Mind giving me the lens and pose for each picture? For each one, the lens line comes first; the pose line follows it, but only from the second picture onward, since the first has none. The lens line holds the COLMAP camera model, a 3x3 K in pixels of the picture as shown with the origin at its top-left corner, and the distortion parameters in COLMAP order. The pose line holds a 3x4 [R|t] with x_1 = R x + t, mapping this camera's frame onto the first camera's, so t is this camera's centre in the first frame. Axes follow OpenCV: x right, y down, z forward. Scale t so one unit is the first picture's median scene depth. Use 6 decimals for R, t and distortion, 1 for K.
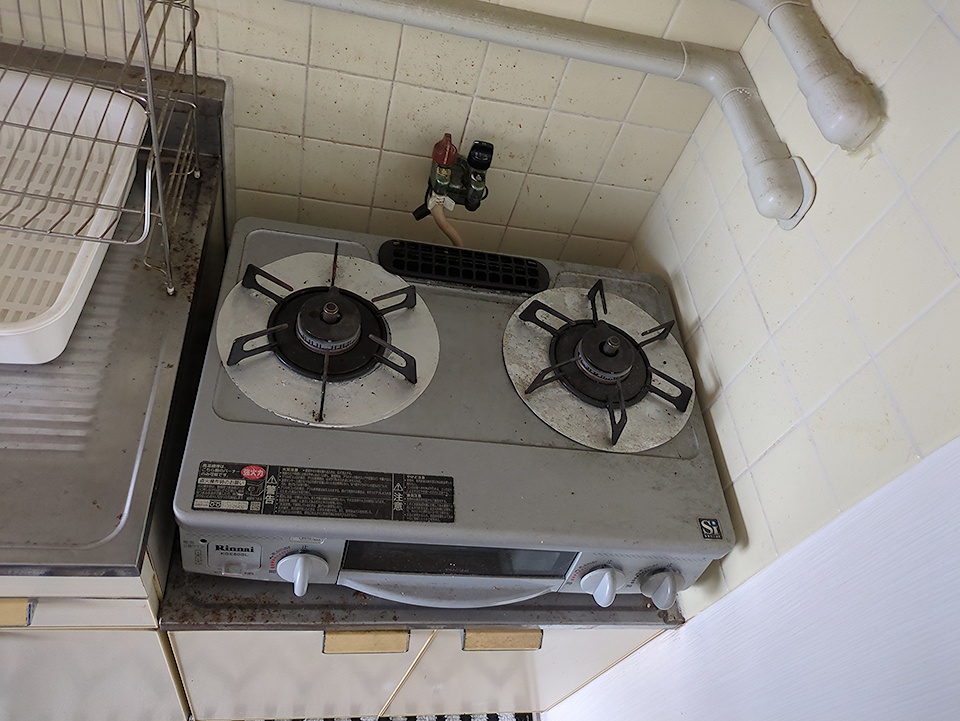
lens RADIAL K [[728.2, 0, 476.5], [0, 728.2, 364.7], [0, 0, 1]] dist [0.032153, -0.000115]
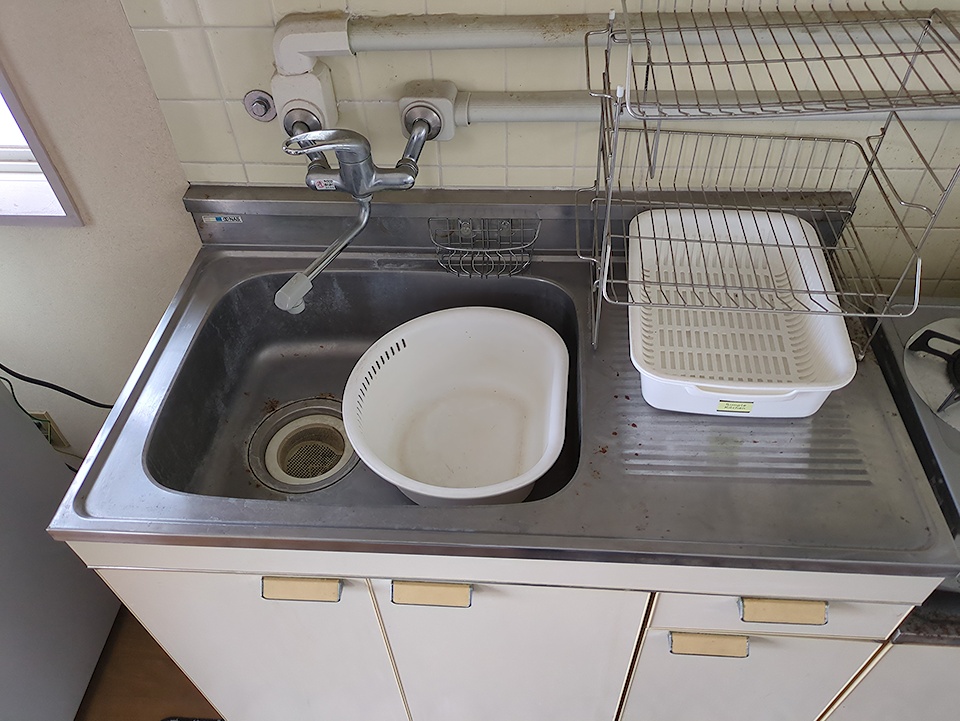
lens RADIAL K [[728.2, 0, 500.9], [0, 728.2, 374.5], [0, 0, 1]] dist [0.032153, -0.000115]
pose [[0.954316, -0.091526, -0.284436, -0.622136], [0.053421, 0.988856, -0.138960, 0.065054], [0.293985, 0.117417, 0.948571, -0.342155]]
